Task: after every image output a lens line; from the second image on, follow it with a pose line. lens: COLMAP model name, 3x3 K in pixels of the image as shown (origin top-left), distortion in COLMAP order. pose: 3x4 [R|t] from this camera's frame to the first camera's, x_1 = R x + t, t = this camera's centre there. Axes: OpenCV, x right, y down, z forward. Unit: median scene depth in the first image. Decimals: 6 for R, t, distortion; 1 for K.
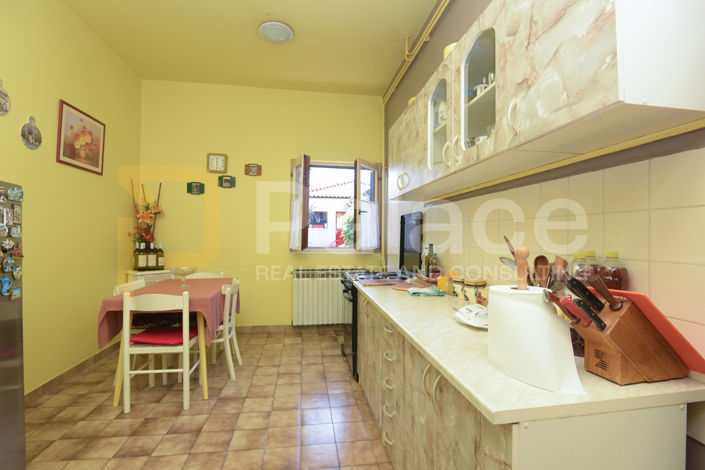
lens RADIAL K [[337.2, 0, 352.1], [0, 337.2, 247.4], [0, 0, 1]] dist [-0.001402, -0.017216]
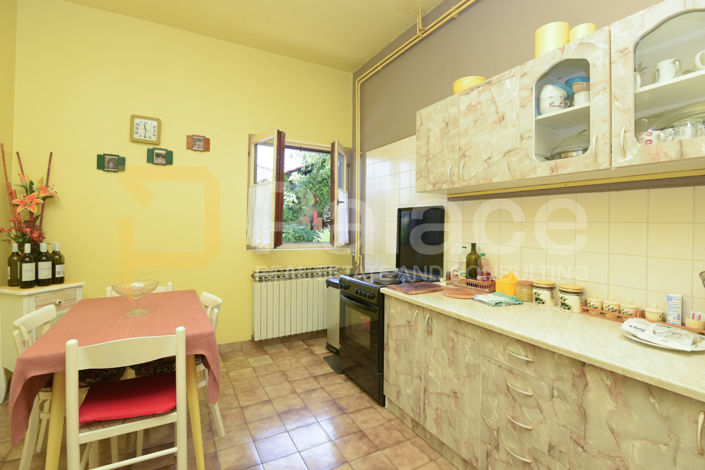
lens RADIAL K [[335.2, 0, 352.5], [0, 335.2, 235.0], [0, 0, 1]] dist [0.005179, -0.015946]
pose [[0.934934, -0.011840, 0.354625, -0.262307], [0.010236, 0.999927, 0.006398, -0.027371], [-0.354675, -0.002352, 0.934987, 0.184464]]
